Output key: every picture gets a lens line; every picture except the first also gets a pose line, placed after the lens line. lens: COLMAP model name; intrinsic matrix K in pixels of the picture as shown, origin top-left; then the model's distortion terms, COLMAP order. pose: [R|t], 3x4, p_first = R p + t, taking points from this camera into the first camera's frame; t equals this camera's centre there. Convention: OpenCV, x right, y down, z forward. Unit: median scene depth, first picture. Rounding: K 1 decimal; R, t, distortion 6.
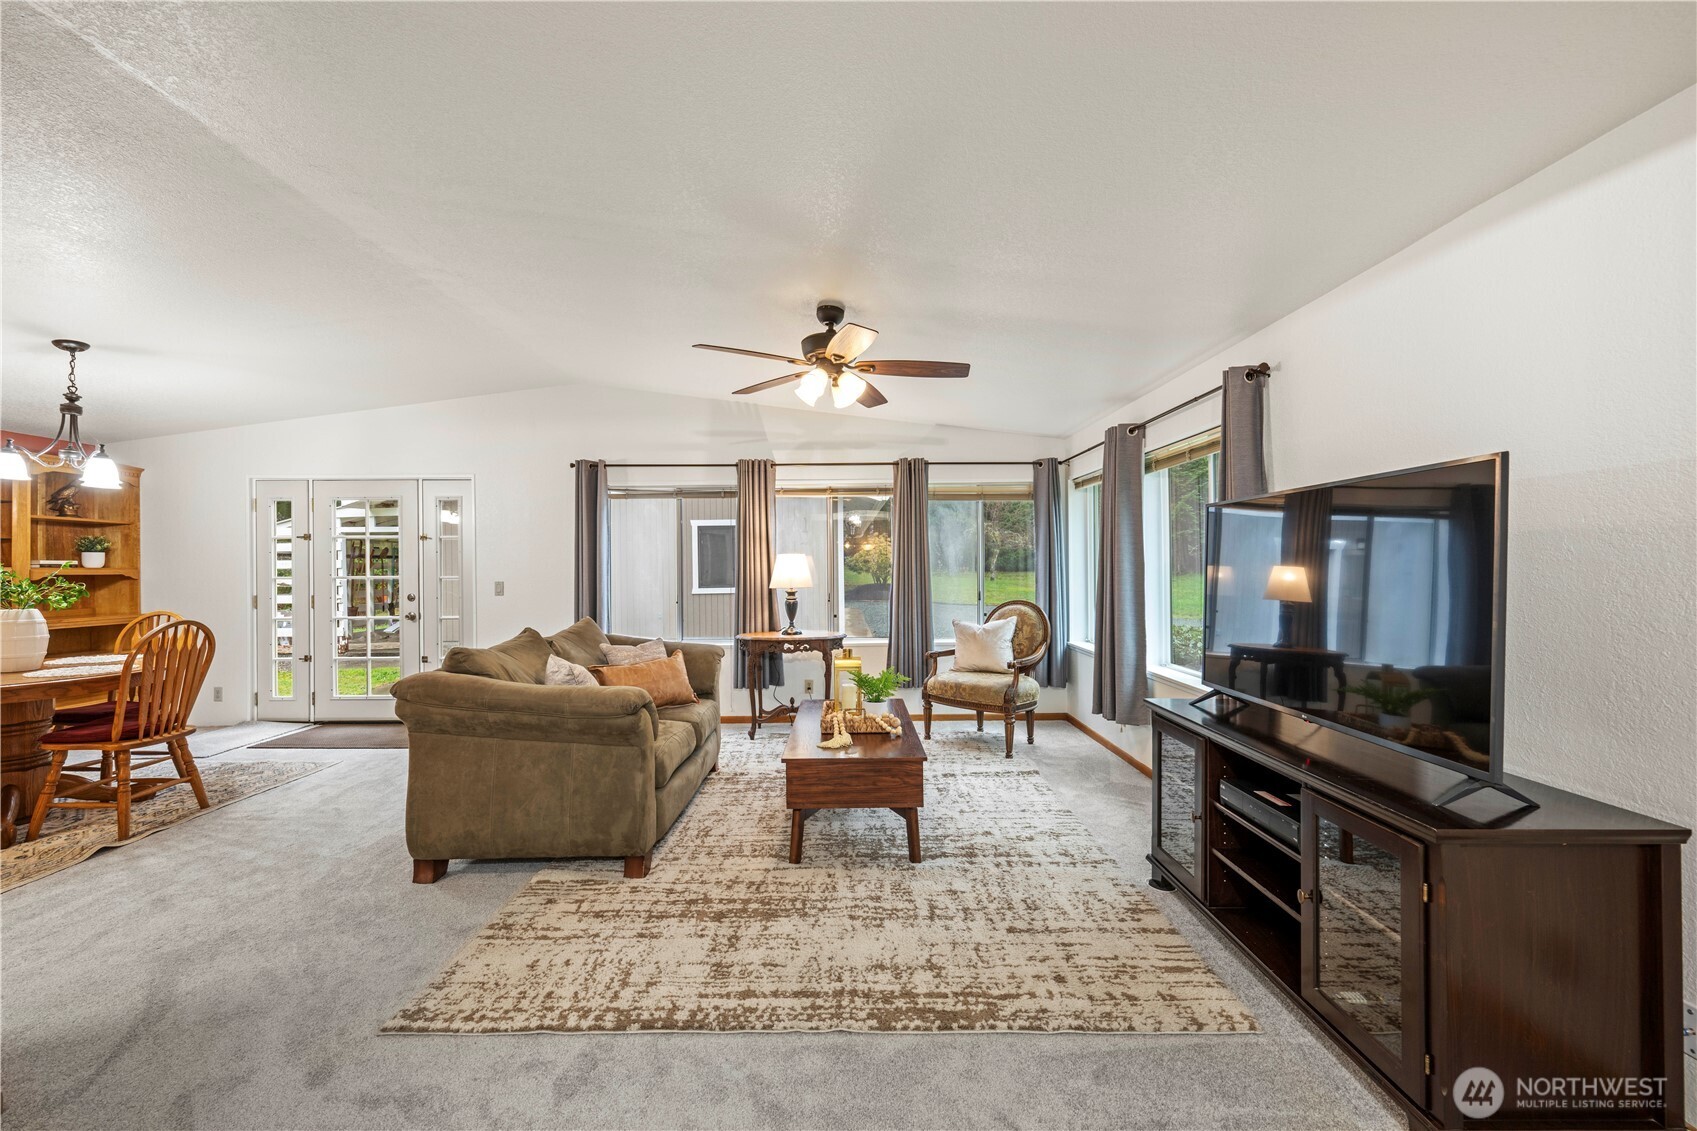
lens RADIAL K [[684.8, 0, 846.0], [0, 684.8, 563.9], [0, 0, 1]] dist [-0.001140, 0.000514]
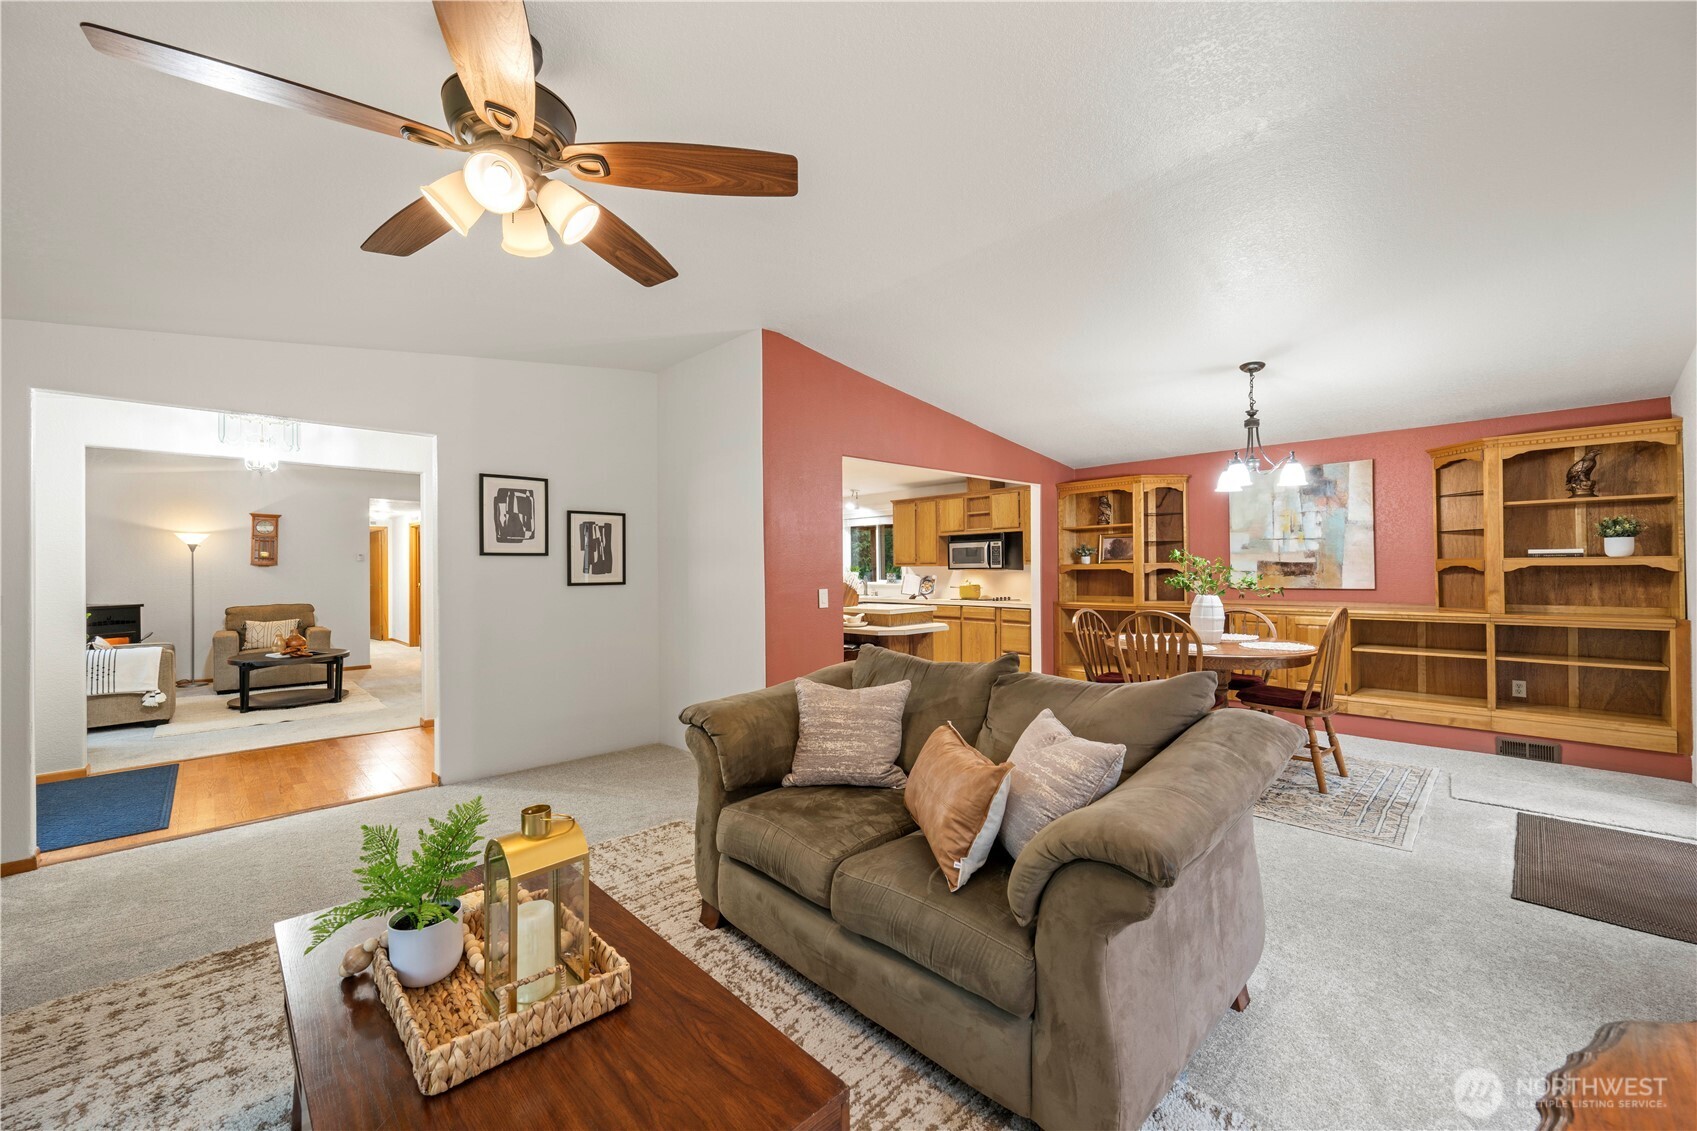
lens RADIAL K [[660.4, 0, 852.7], [0, 660.4, 568.6], [0, 0, 1]] dist [-0.000663, 0.000252]
pose [[-0.714369, 0.014037, -0.699628, 0.092066], [0.019519, 0.999809, 0.000129, 0.002552], [0.699496, -0.013564, -0.714507, 1.028815]]
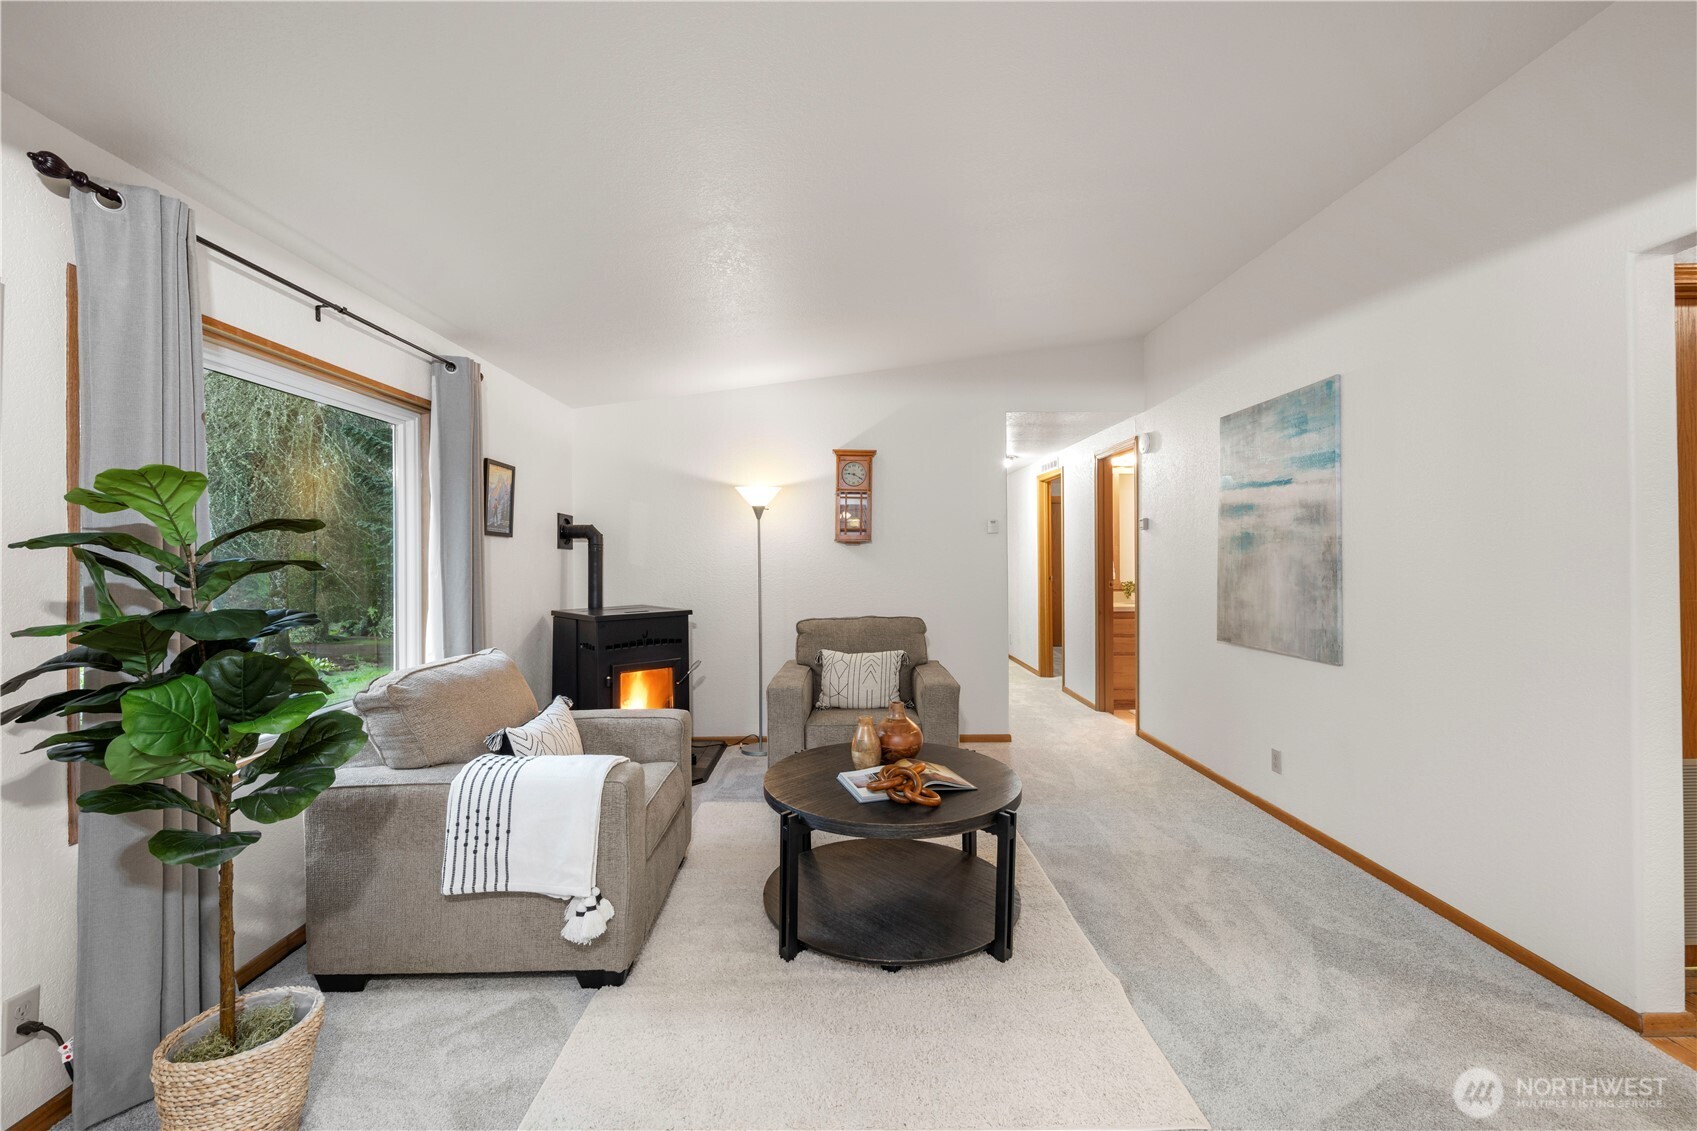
lens RADIAL K [[709.5, 0, 847.7], [0, 709.5, 566.3], [0, 0, 1]] dist [-0.000400, -0.000419]
pose [[-0.999779, 0.014444, -0.015270, 0.010031], [0.014476, 0.999893, -0.002017, 0.000478], [0.015239, -0.002237, -0.999881, -0.210567]]
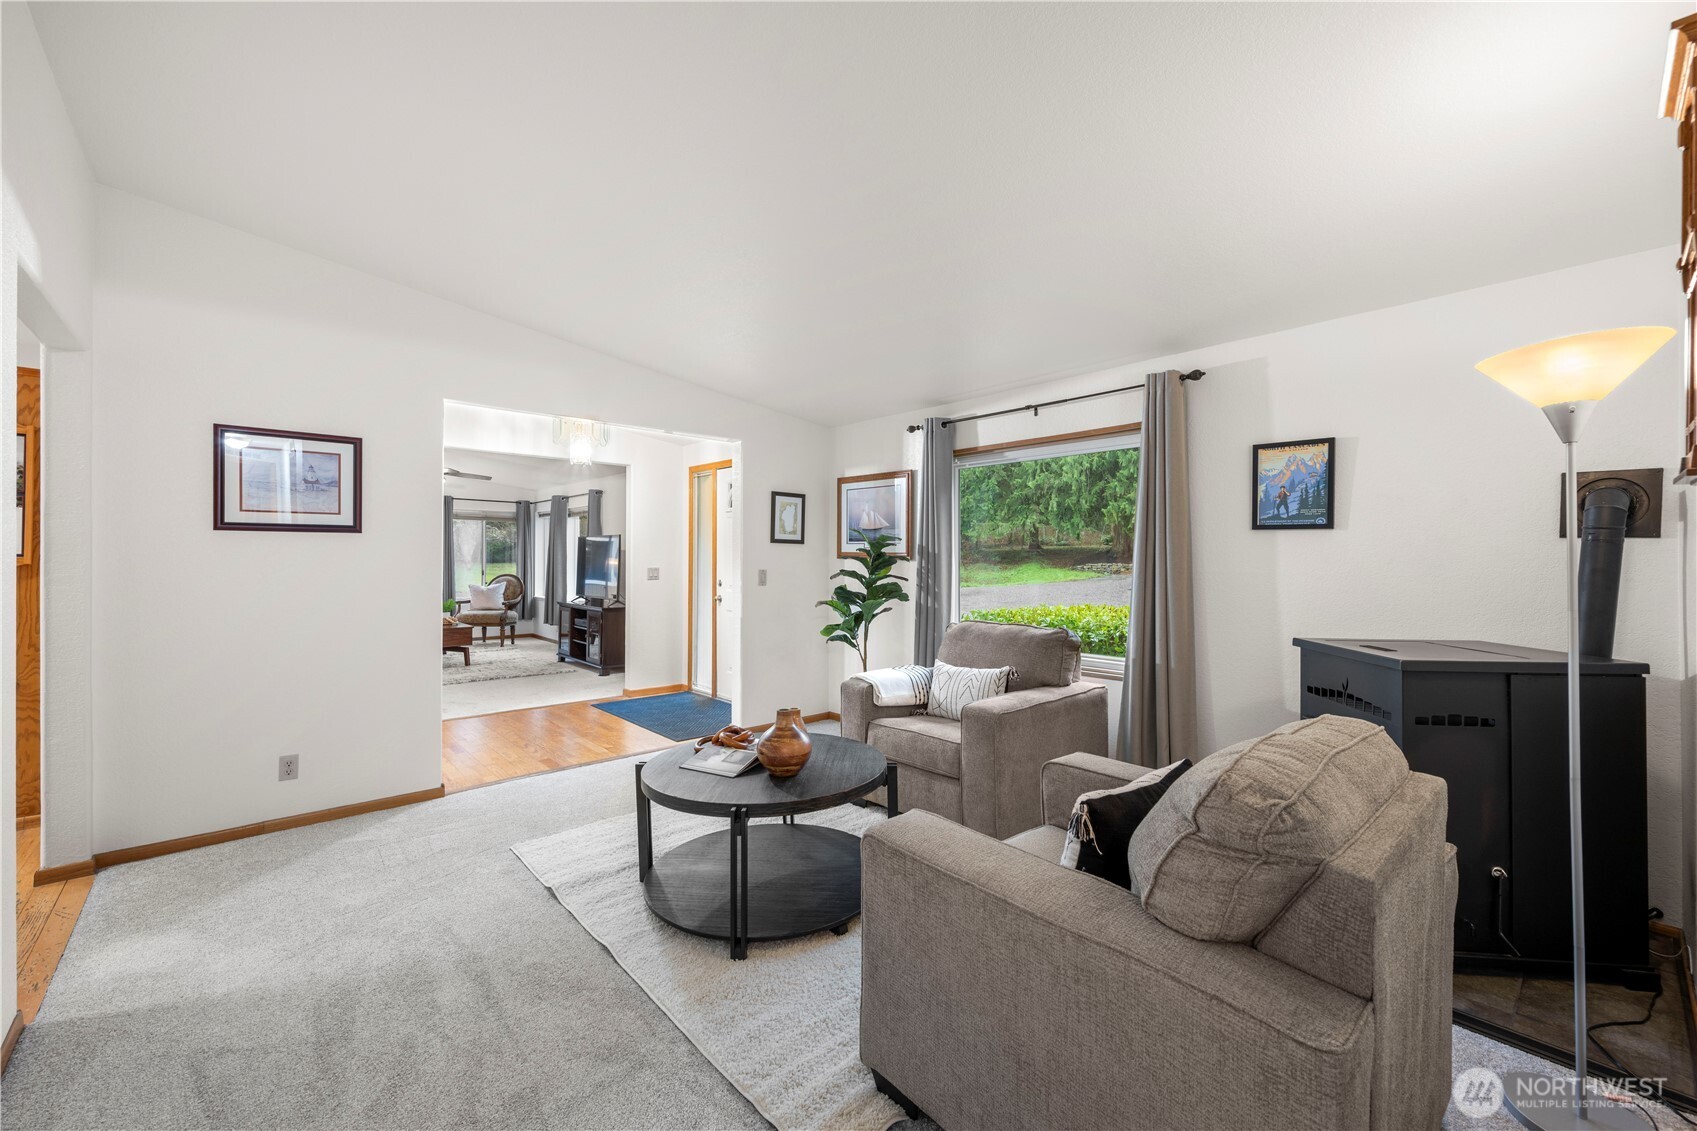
lens RADIAL K [[711.1, 0, 848.5], [0, 711.1, 565.5], [0, 0, 1]] dist [-0.013111, 0.000010]
pose [[0.754292, 0.012109, 0.656428, -0.372276], [-0.020454, 0.999778, 0.005061, -0.000575], [-0.656221, -0.017244, 0.754372, -1.265709]]
